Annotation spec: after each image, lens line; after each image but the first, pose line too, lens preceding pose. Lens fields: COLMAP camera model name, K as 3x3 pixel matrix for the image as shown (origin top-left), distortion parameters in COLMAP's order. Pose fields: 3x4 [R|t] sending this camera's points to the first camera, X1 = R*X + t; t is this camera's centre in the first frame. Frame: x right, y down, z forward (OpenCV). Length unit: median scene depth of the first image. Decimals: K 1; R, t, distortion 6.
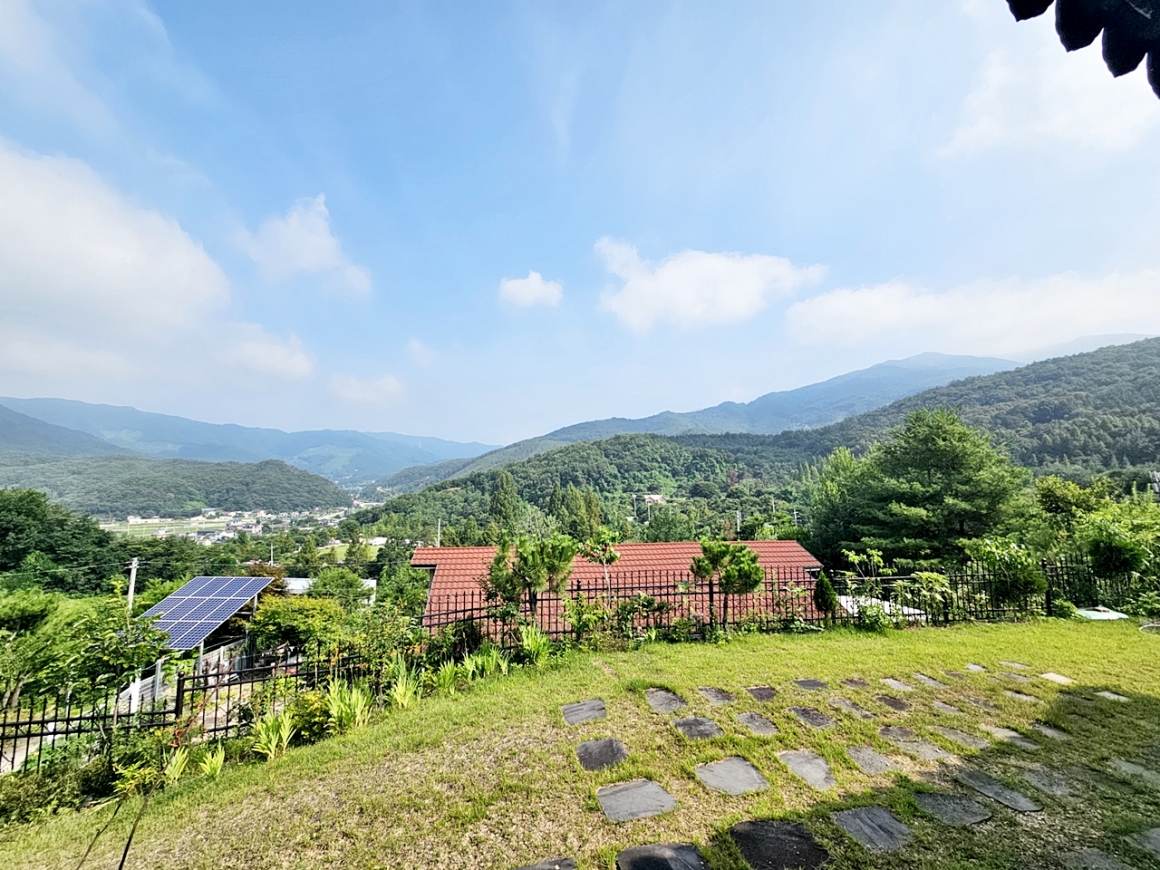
lens RADIAL K [[476.0, 0, 577.5], [0, 476.0, 433.1], [0, 0, 1]] dist [-0.001254, 0.000674]
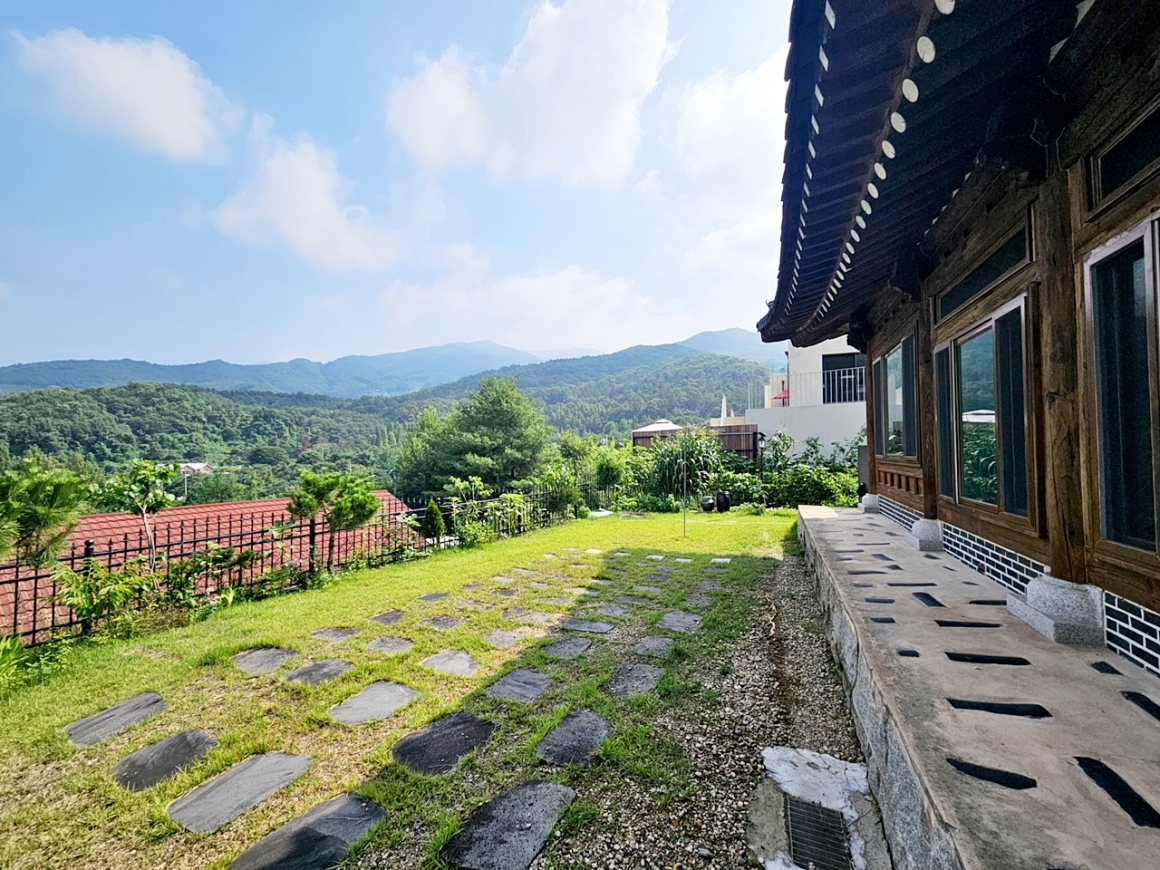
lens RADIAL K [[476.0, 0, 580.6], [0, 476.0, 436.5], [0, 0, 1]] dist [-0.001254, 0.000674]
pose [[0.665683, 0.017362, 0.746033, -0.034663], [-0.074157, 0.996320, 0.042983, 0.090284], [-0.742541, -0.083937, 0.664520, 0.100114]]
